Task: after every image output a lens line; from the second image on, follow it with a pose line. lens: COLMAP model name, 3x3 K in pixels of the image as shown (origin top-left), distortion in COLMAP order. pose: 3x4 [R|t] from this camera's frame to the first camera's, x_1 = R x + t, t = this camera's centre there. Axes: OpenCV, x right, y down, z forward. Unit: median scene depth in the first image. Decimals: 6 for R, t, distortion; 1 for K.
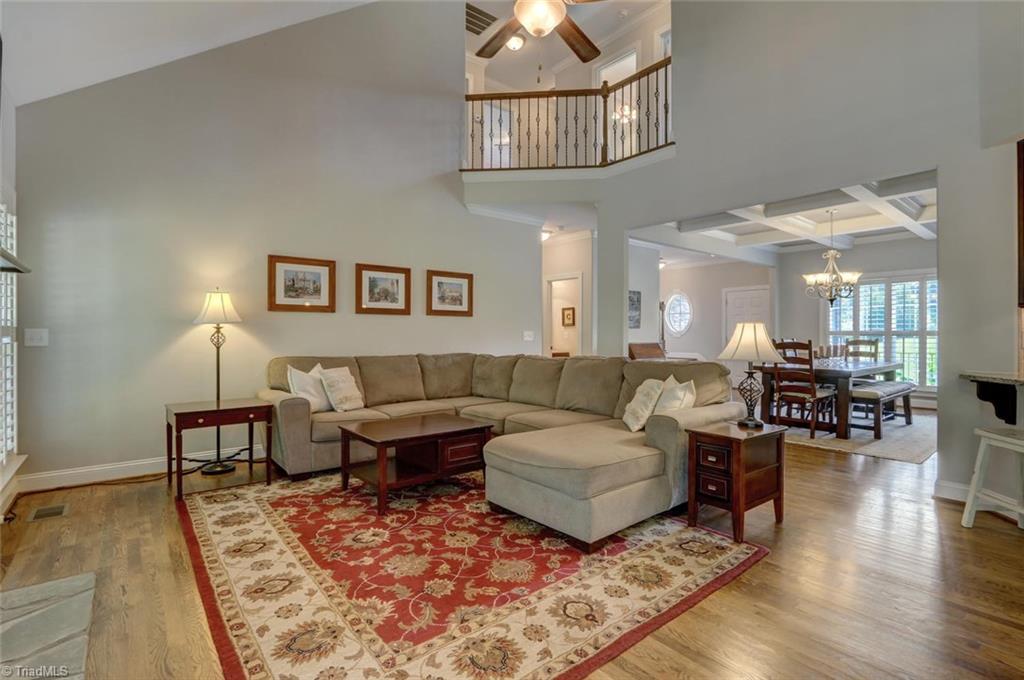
lens RADIAL K [[497.8, 0, 512.0], [0, 497.8, 340.0], [0, 0, 1]] dist [0.000573, 0.000235]
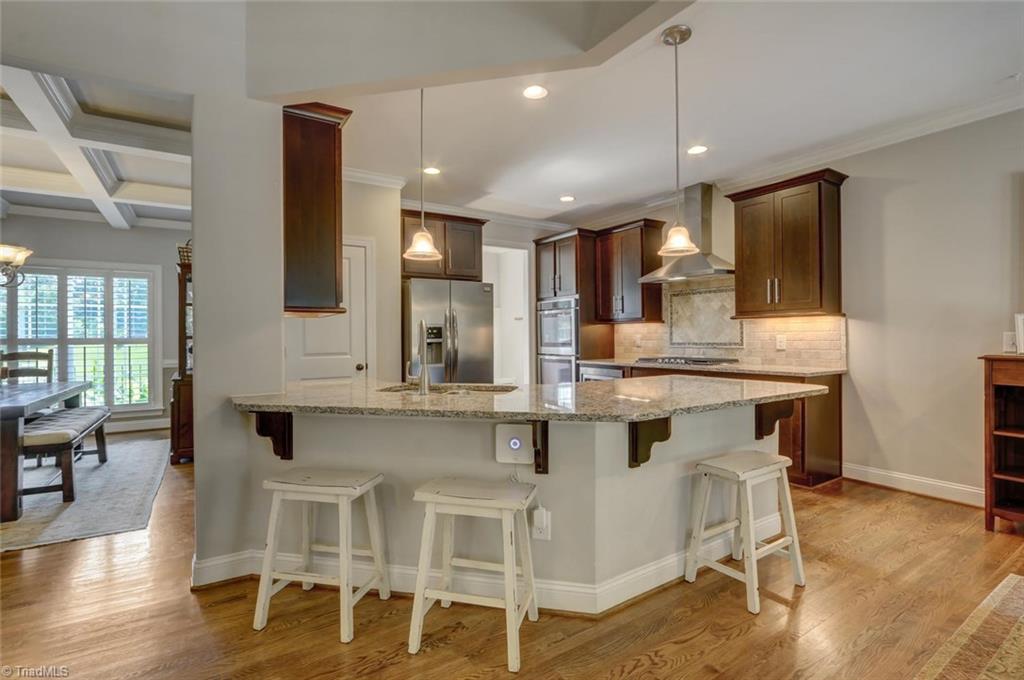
lens RADIAL K [[478.4, 0, 512.0], [0, 478.4, 340.0], [0, 0, 1]] dist [-0.006348, -0.000170]
pose [[0.123146, -0.004896, 0.992376, 0.181122], [0.015449, 0.999876, 0.003016, -0.010758], [-0.992268, 0.014960, 0.123207, 0.337859]]
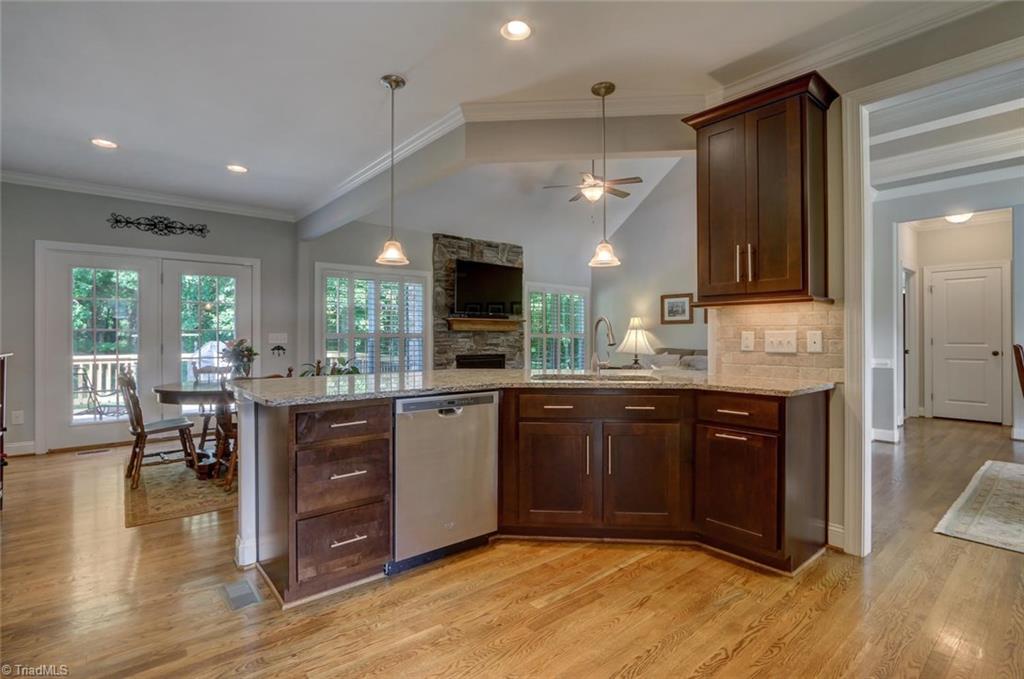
lens RADIAL K [[480.8, 0, 512.0], [0, 480.8, 339.5], [0, 0, 1]] dist [-0.018113, -0.000061]
pose [[-0.008934, 0.007748, -0.999930, 1.253840], [-0.009761, 0.999922, 0.007835, -0.006128], [0.999912, 0.009831, -0.008857, 0.379219]]
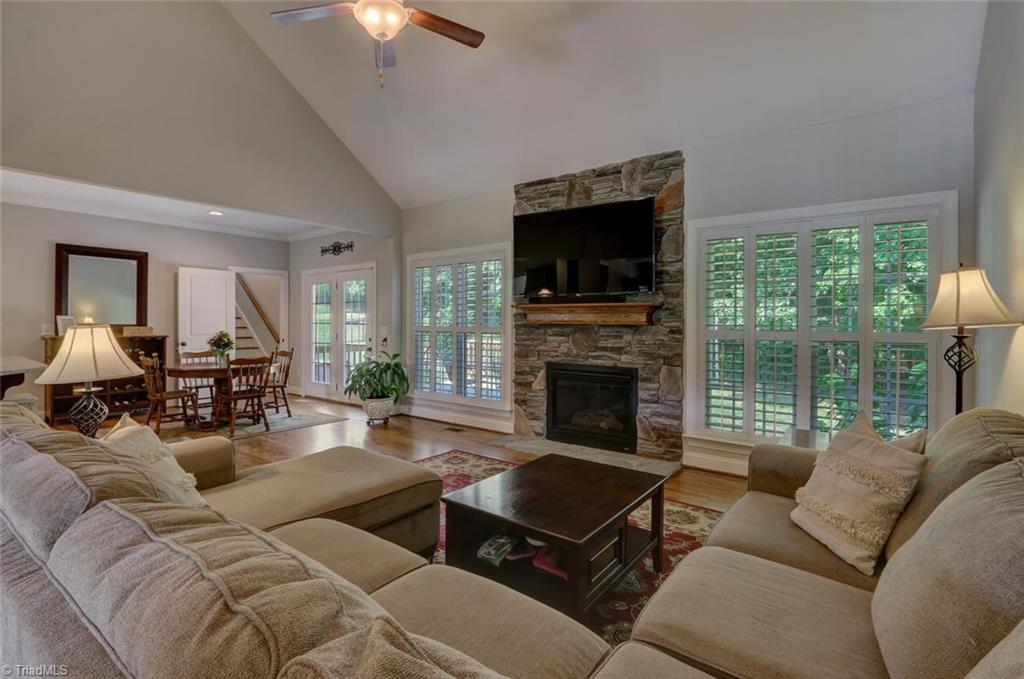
lens RADIAL K [[477.0, 0, 511.0], [0, 477.0, 324.0], [0, 0, 1]] dist [-0.015217, 0.000300]
pose [[-0.976275, -0.002859, -0.216514, 0.014294], [-0.006351, 0.999861, 0.015435, -0.035021], [0.216439, 0.016444, -0.976158, 1.132851]]
